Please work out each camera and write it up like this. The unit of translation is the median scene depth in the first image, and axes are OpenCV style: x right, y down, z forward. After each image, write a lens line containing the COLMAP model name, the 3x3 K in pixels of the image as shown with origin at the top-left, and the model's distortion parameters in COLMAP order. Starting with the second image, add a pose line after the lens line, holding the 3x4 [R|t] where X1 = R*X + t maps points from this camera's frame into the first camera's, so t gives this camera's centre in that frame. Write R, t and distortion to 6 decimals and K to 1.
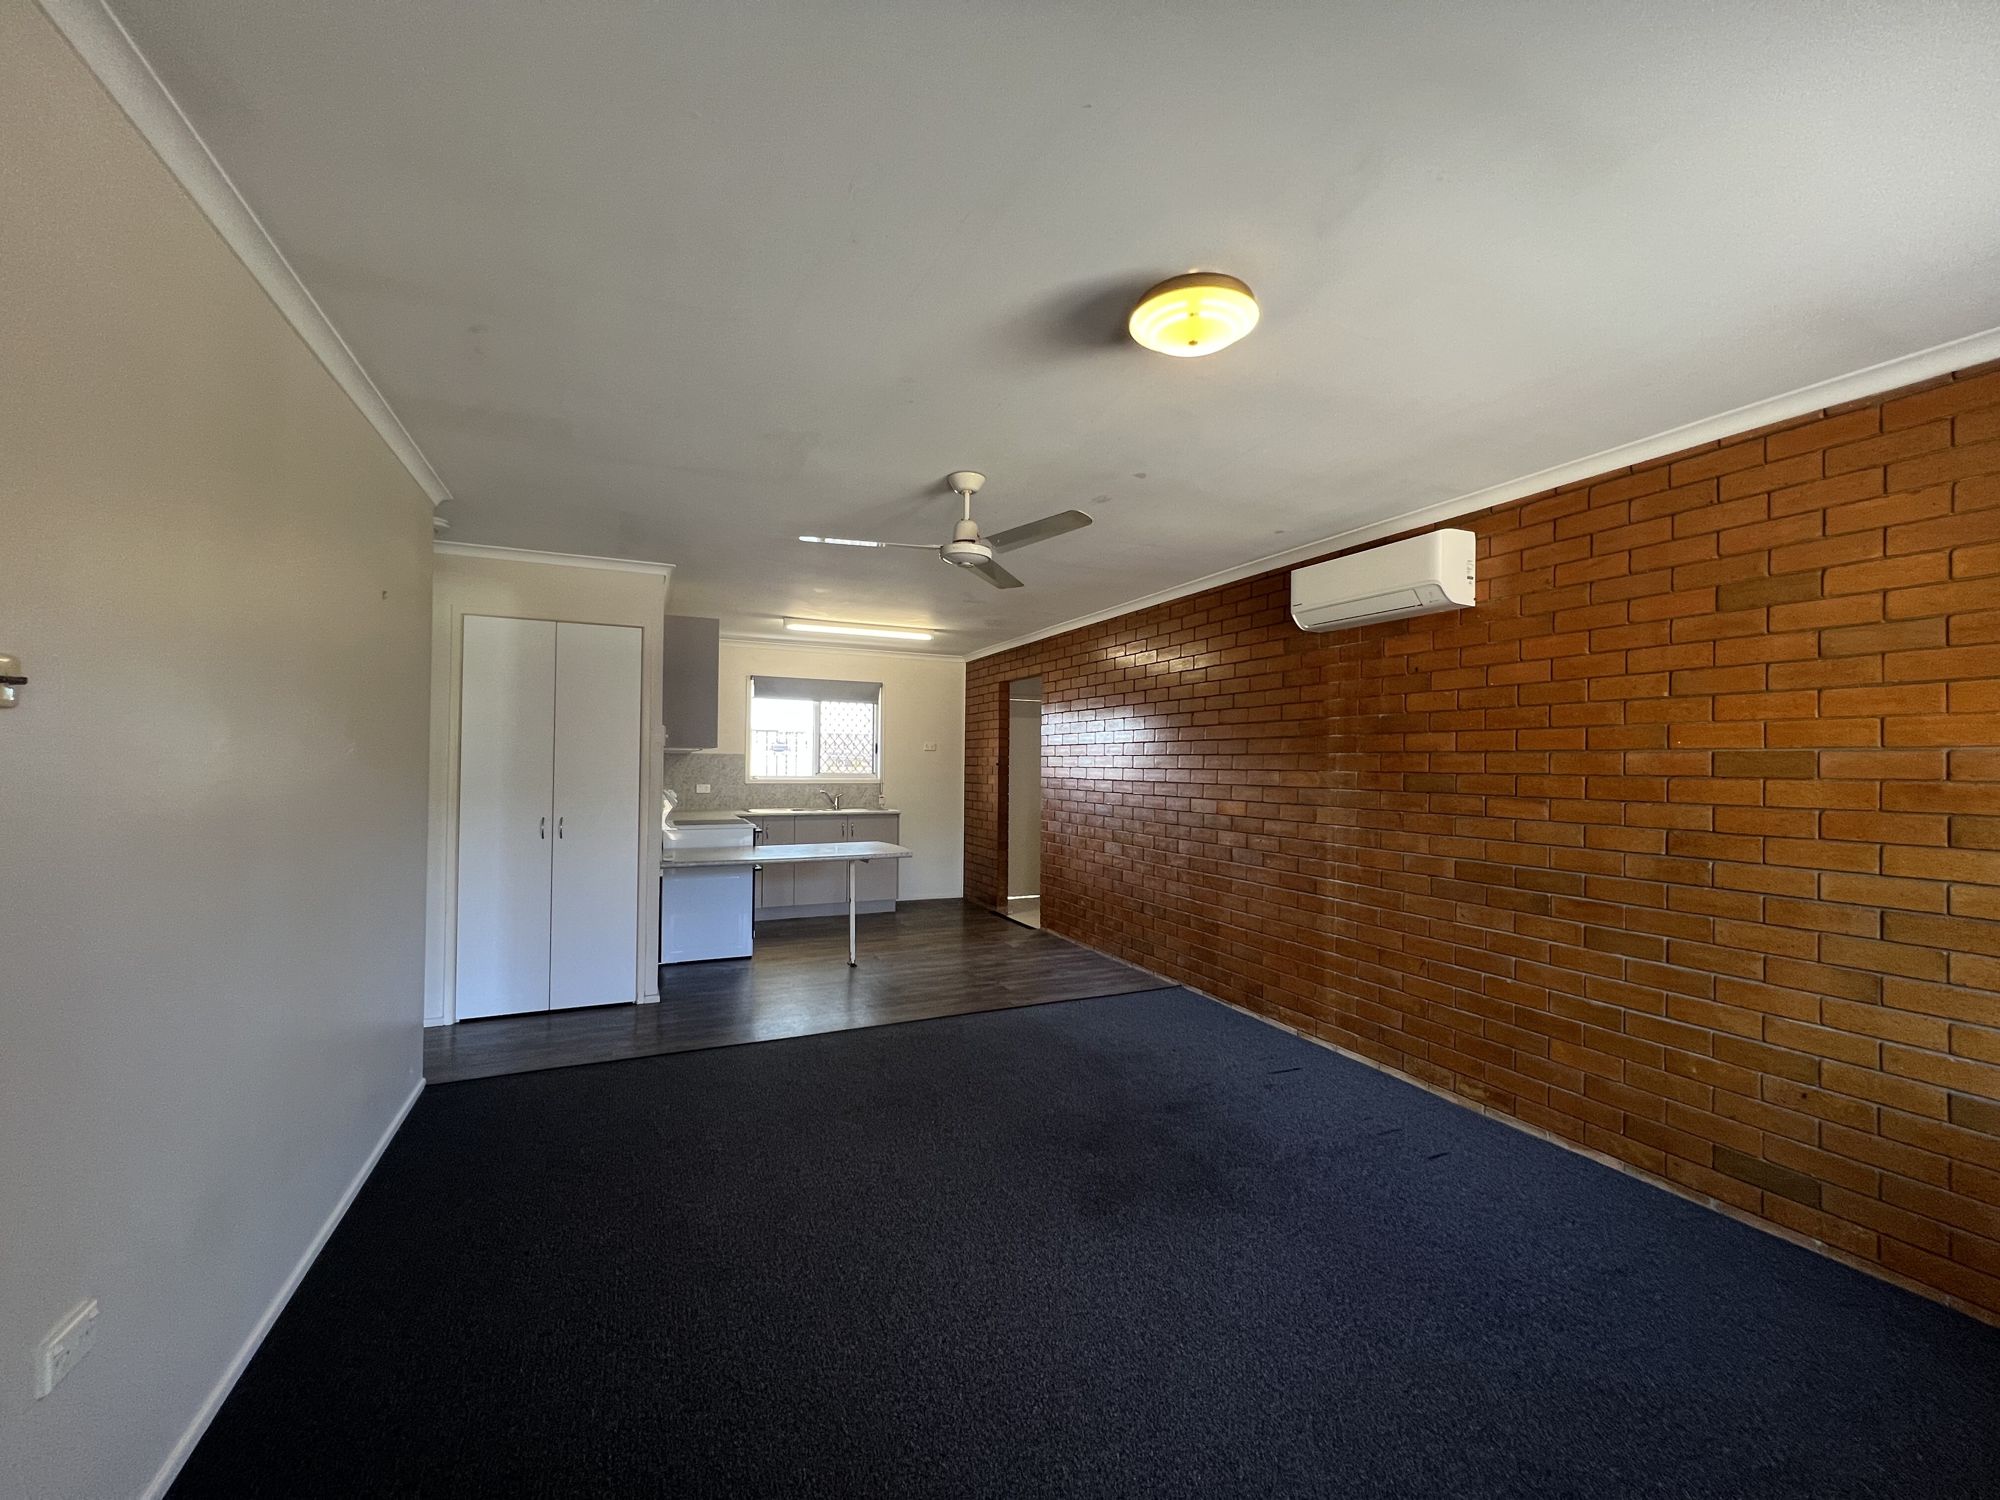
lens RADIAL K [[806.1, 0, 990.9], [0, 806.1, 751.0], [0, 0, 1]] dist [0.001531, 0.000314]
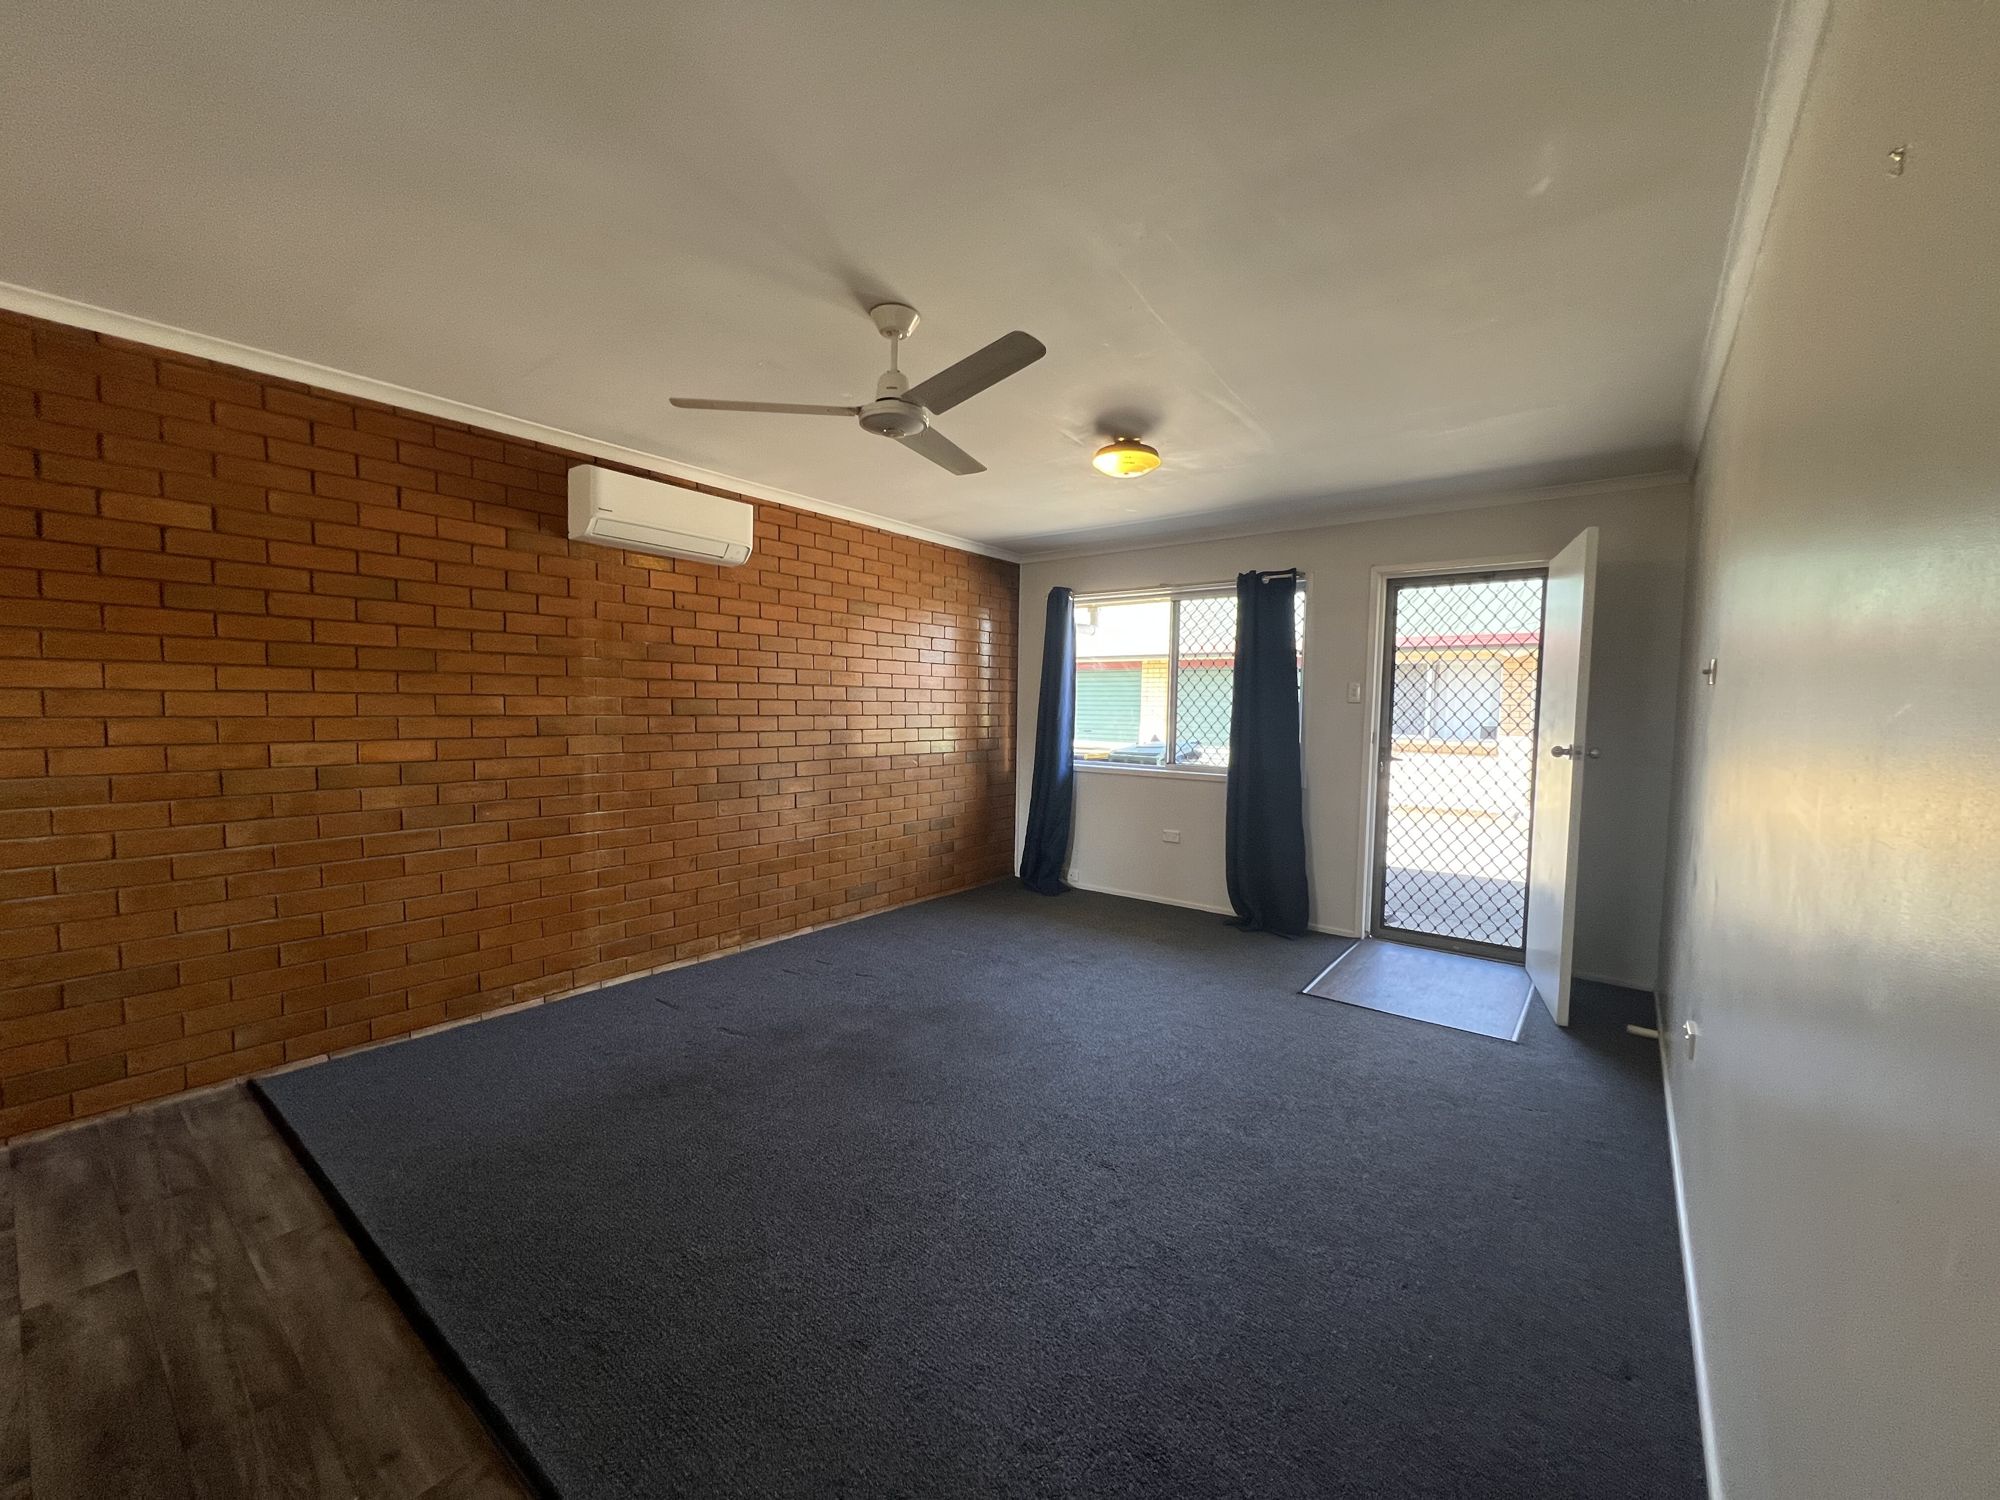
lens RADIAL K [[806.1, 0, 993.9], [0, 806.1, 763.5], [0, 0, 1]] dist [0.001531, 0.000314]
pose [[-0.467692, -0.077531, 0.880485, -0.629532], [-0.027476, 0.996939, 0.073191, 0.021067], [-0.883464, 0.010039, -0.468391, 1.048128]]
